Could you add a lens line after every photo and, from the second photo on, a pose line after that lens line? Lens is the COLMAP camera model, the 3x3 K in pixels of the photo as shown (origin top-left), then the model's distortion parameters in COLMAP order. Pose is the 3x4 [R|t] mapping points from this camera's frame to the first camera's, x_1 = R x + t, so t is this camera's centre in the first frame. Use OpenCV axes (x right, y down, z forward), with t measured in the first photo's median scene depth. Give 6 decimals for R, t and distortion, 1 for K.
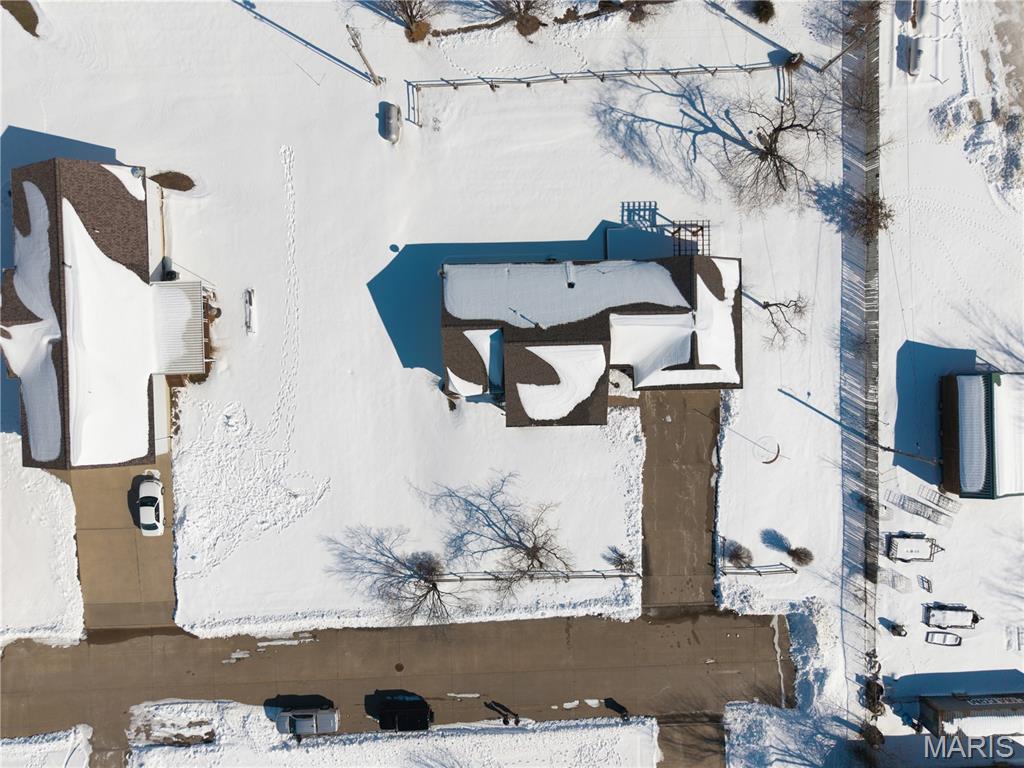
lens RADIAL K [[686.4, 0, 517.3], [0, 686.4, 385.7], [0, 0, 1]] dist [0.026789, -0.025940]
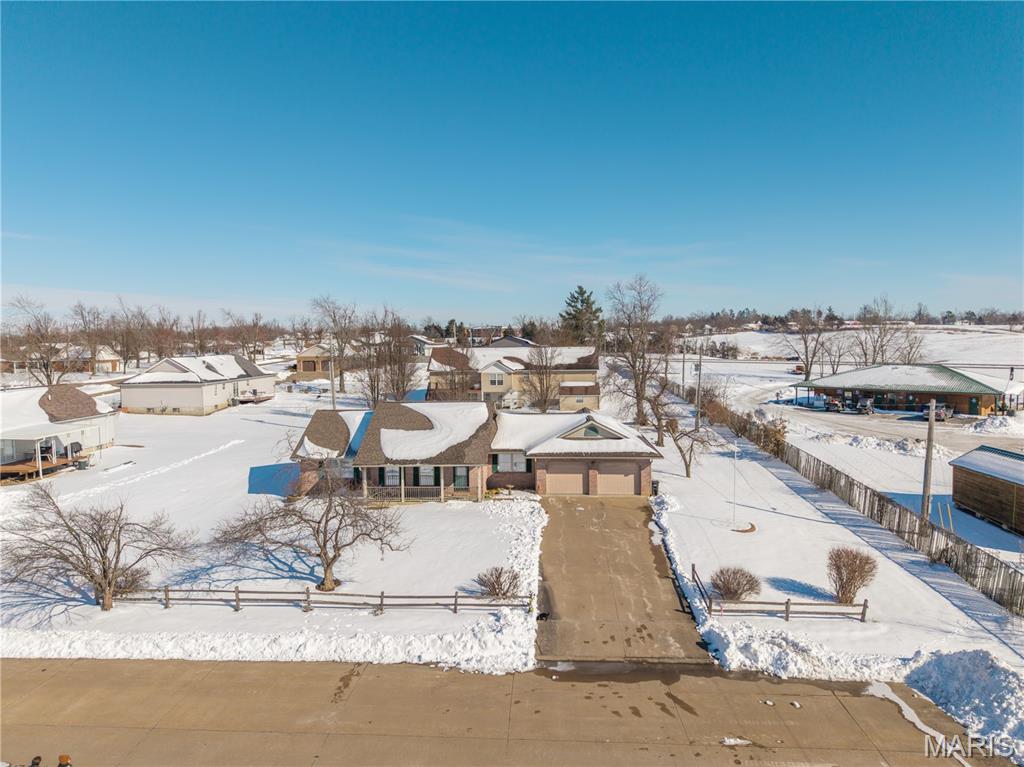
lens RADIAL K [[686.4, 0, 518.8], [0, 686.4, 383.8], [0, 0, 1]] dist [0.026789, -0.025940]
pose [[0.997483, -0.010110, -0.070175, 0.210584], [-0.069719, 0.040009, -0.996764, 0.764303], [0.012885, 0.999148, 0.039203, 0.853737]]
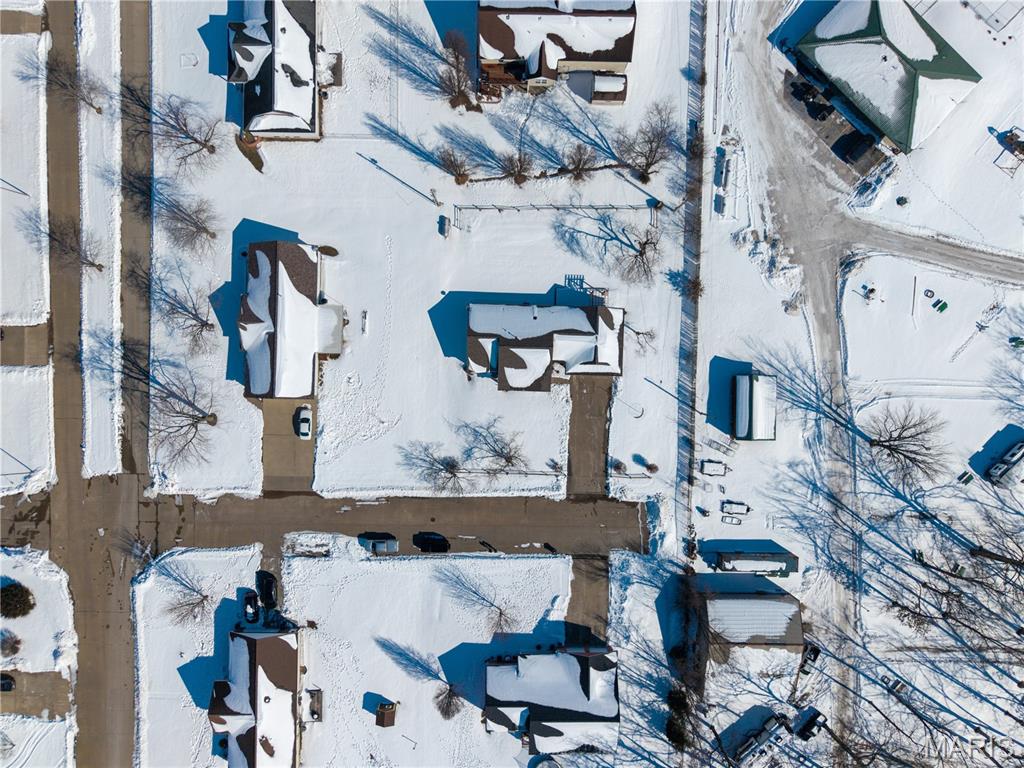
lens RADIAL K [[686.4, 0, 514.6], [0, 686.4, 387.0], [0, 0, 1]] dist [0.026789, -0.025940]
pose [[0.998687, 0.051233, 0.000363, 0.028525], [-0.051230, 0.998674, -0.005026, 0.057027], [-0.000620, 0.005001, 0.999987, -0.871472]]
